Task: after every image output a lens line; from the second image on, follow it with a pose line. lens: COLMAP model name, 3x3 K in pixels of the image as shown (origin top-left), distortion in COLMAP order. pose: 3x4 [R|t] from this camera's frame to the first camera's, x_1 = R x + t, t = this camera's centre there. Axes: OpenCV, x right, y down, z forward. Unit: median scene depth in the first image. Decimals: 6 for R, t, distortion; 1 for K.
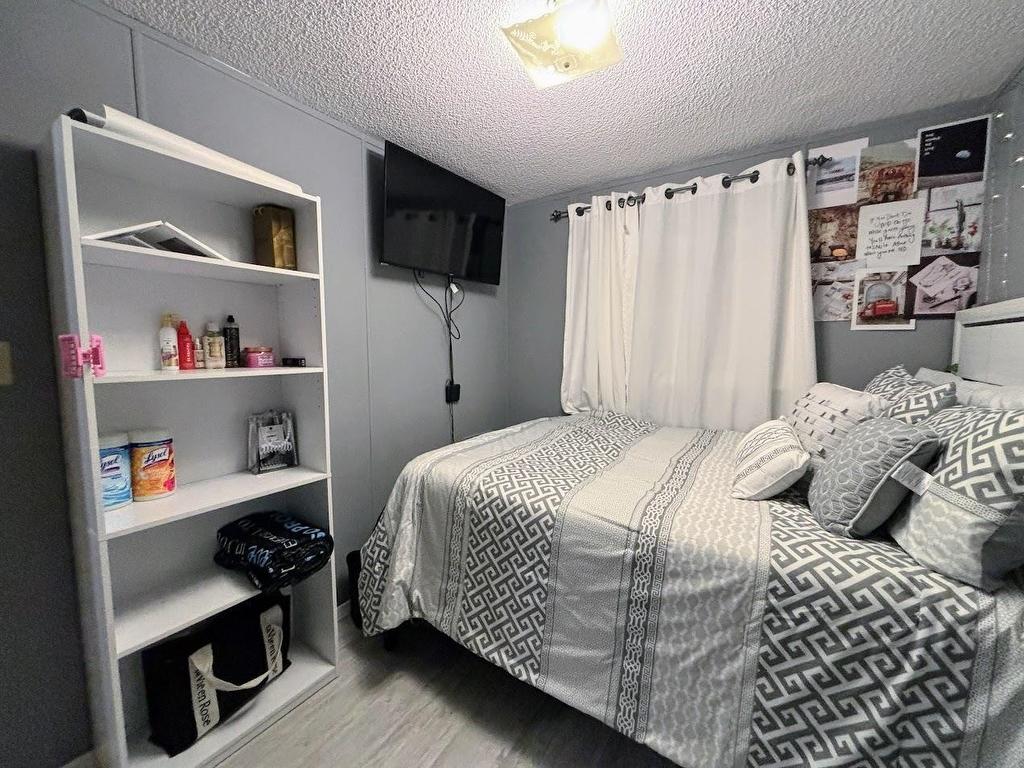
lens RADIAL K [[411.1, 0, 512.0], [0, 411.1, 384.0], [0, 0, 1]] dist [0.004416, -0.000210]
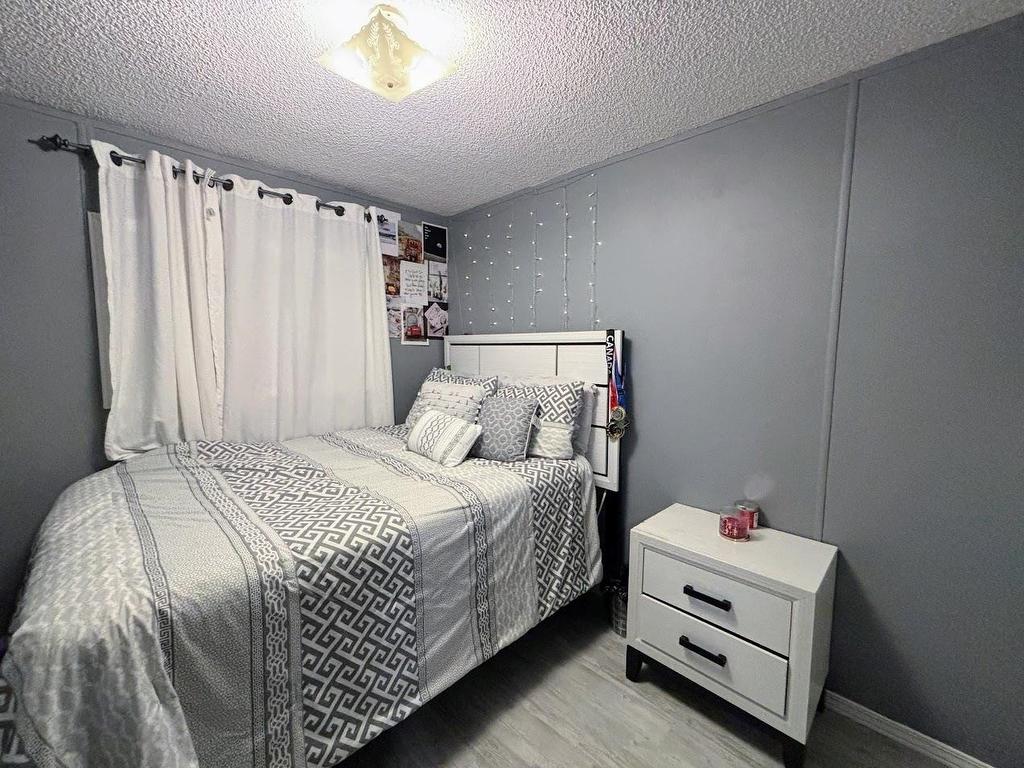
lens RADIAL K [[414.4, 0, 509.6], [0, 414.4, 387.5], [0, 0, 1]] dist [0.007624, -0.000509]
pose [[0.196526, -0.091044, 0.976262, -0.717660], [0.089160, 0.993214, 0.074676, -0.076548], [-0.976436, 0.072368, 0.203310, 0.467895]]
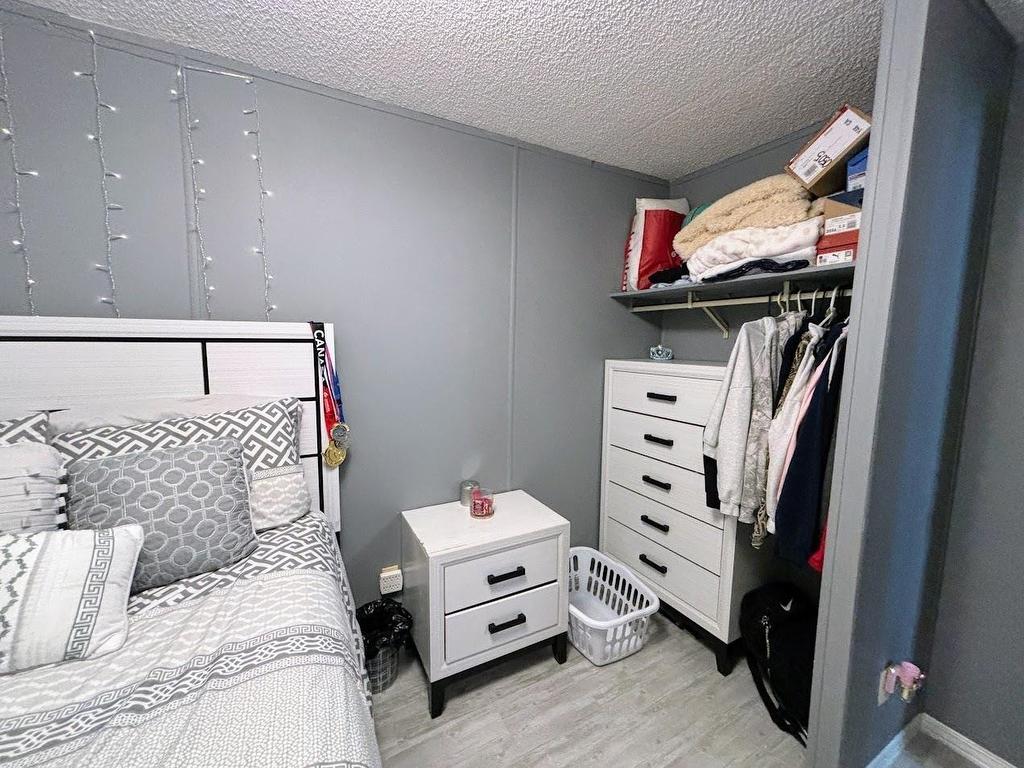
lens RADIAL K [[414.4, 0, 509.6], [0, 414.4, 387.5], [0, 0, 1]] dist [0.007624, -0.000509]
pose [[-0.879878, -0.069493, 0.470090, -0.180166], [0.032666, 0.978064, 0.205728, -0.173287], [-0.474075, 0.196371, -0.858307, 1.095039]]
